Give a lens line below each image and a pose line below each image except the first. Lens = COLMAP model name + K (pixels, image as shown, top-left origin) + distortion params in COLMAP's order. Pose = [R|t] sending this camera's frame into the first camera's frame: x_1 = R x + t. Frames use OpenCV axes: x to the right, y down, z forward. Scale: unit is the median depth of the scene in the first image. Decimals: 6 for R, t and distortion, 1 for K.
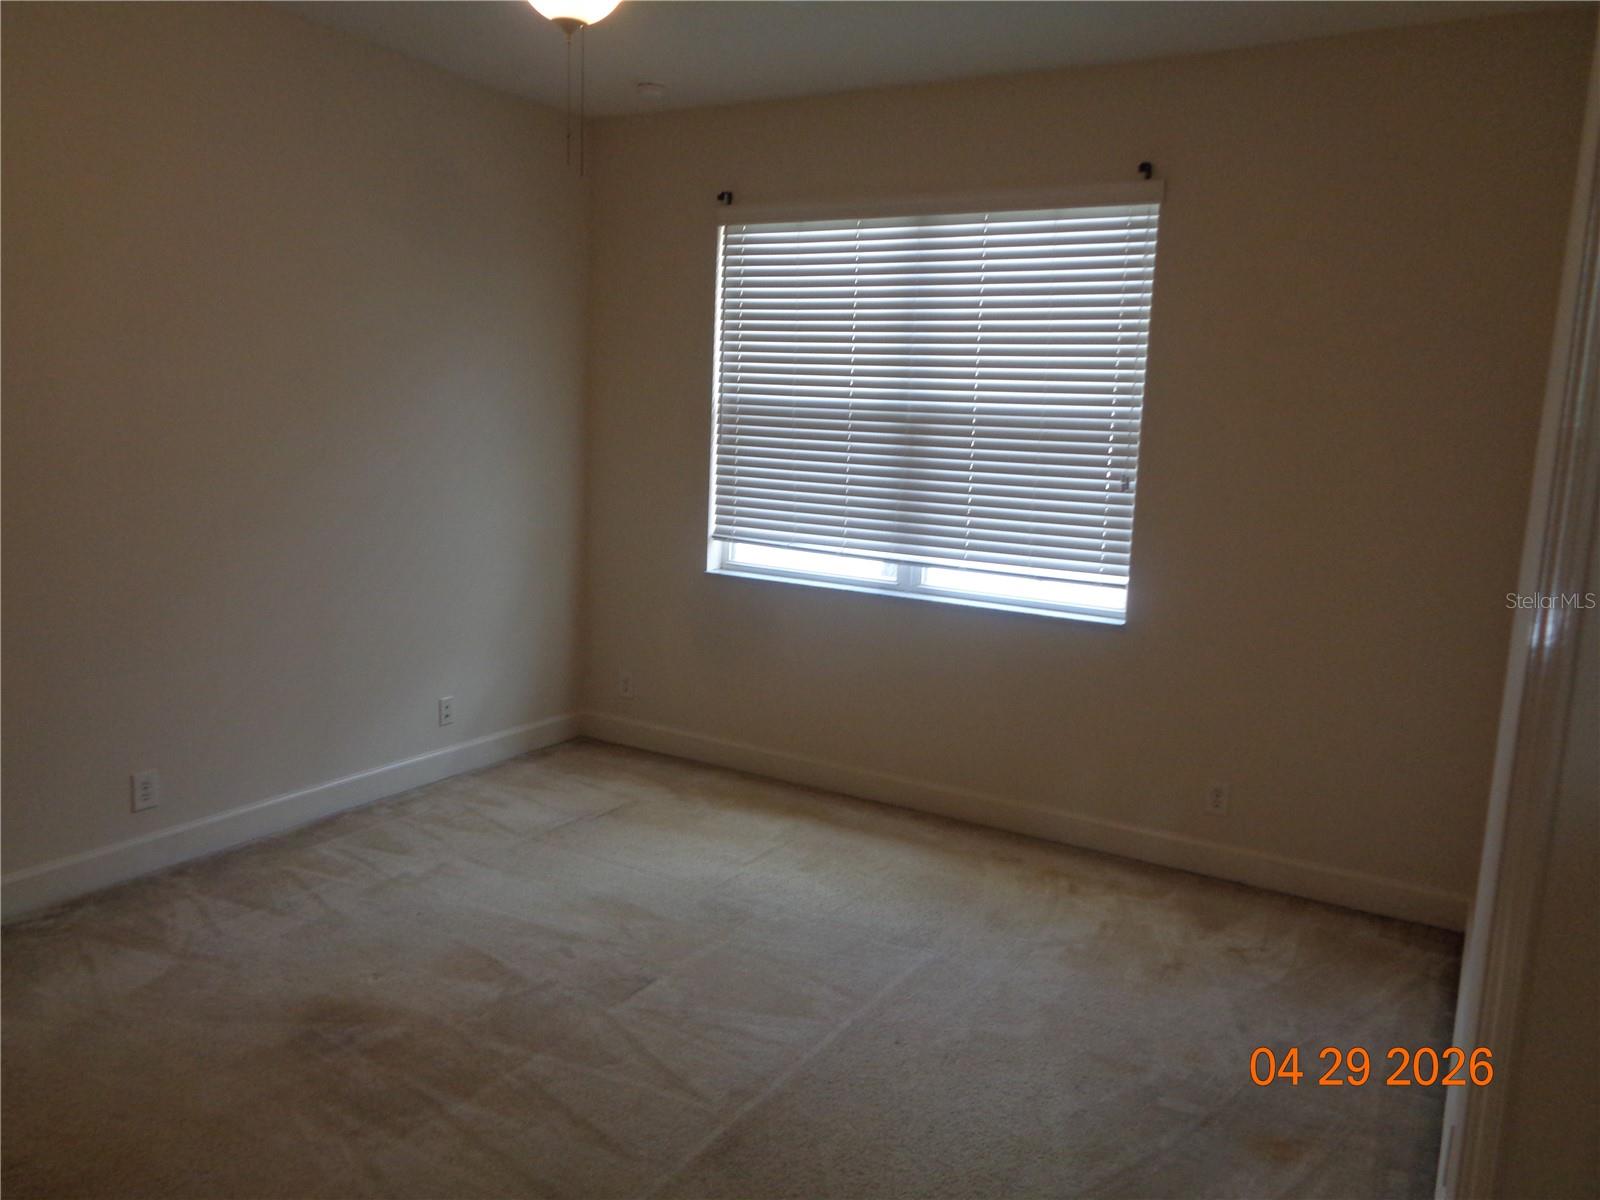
lens RADIAL K [[1207.4, 0, 803.5], [0, 1207.4, 601.6], [0, 0, 1]] dist [0.002634, 0.012800]
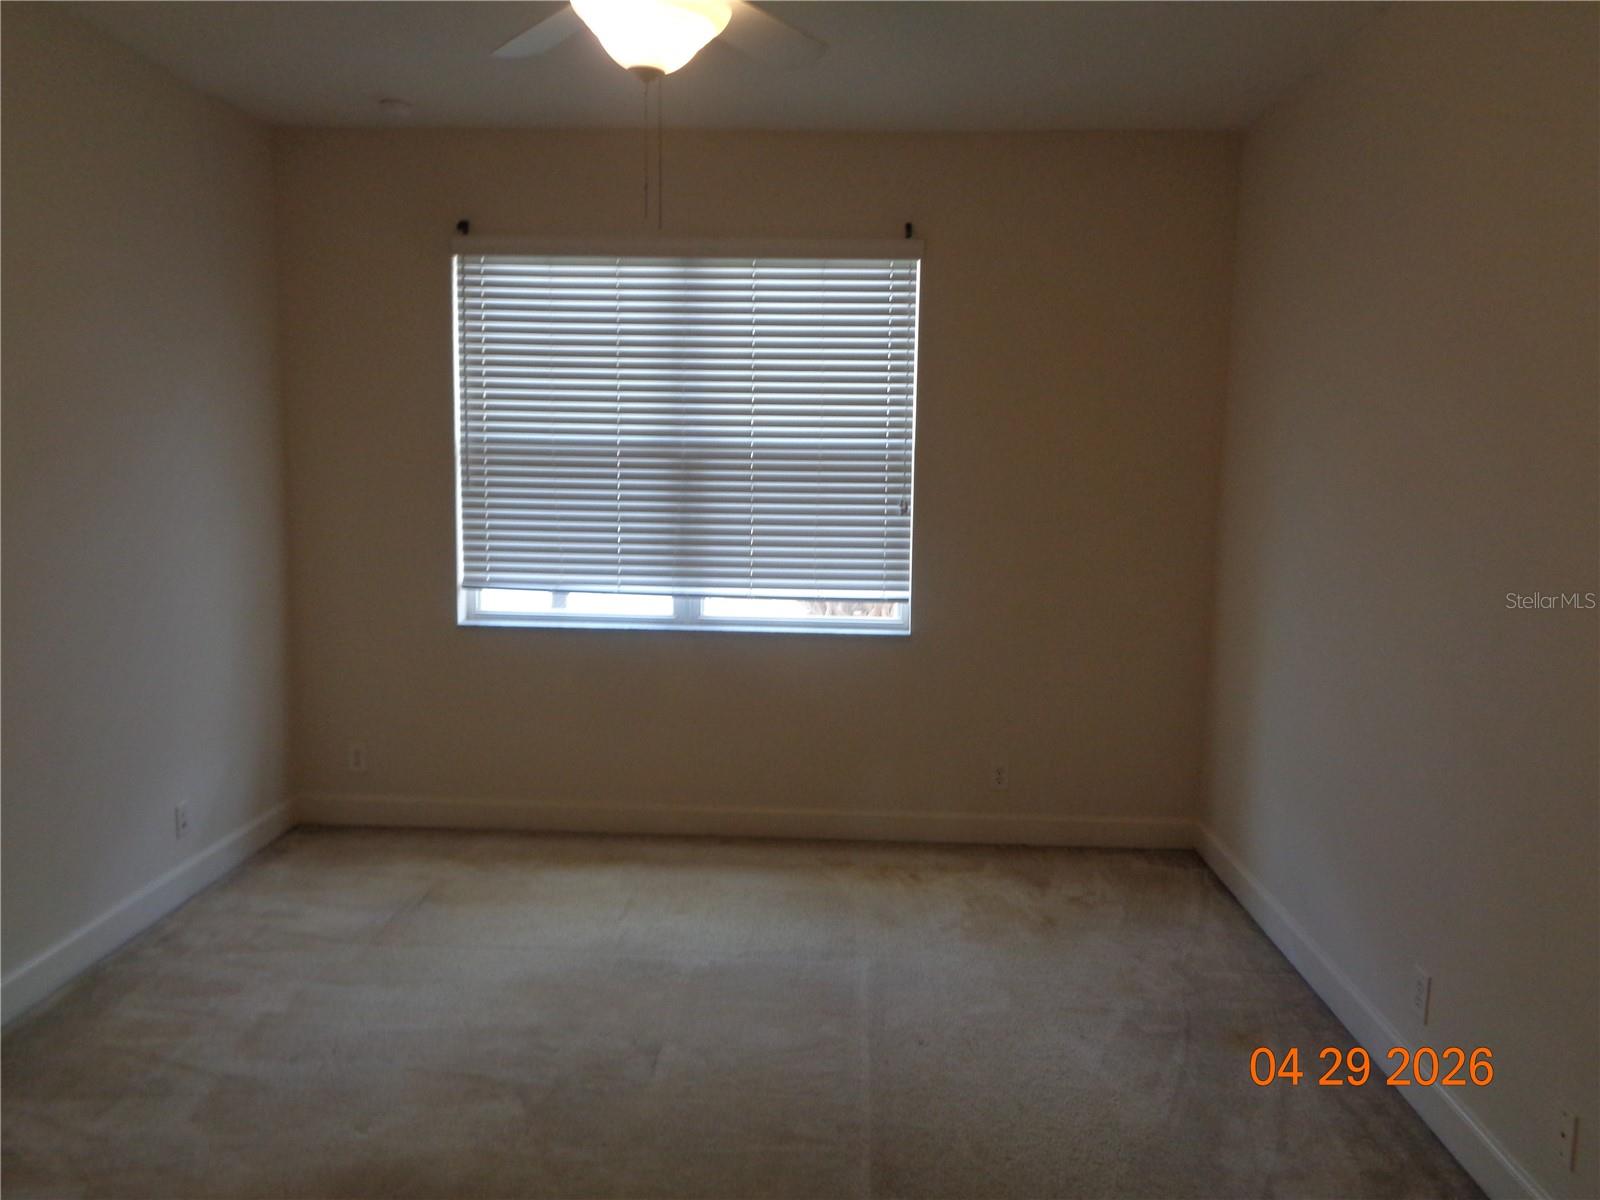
lens RADIAL K [[1207.4, 0, 804.1], [0, 1207.4, 599.4], [0, 0, 1]] dist [0.002634, 0.012800]
pose [[0.880149, -0.088226, 0.466427, -0.319614], [0.094574, 0.995469, 0.009835, -0.031302], [-0.465182, 0.035456, 0.884505, 0.056998]]
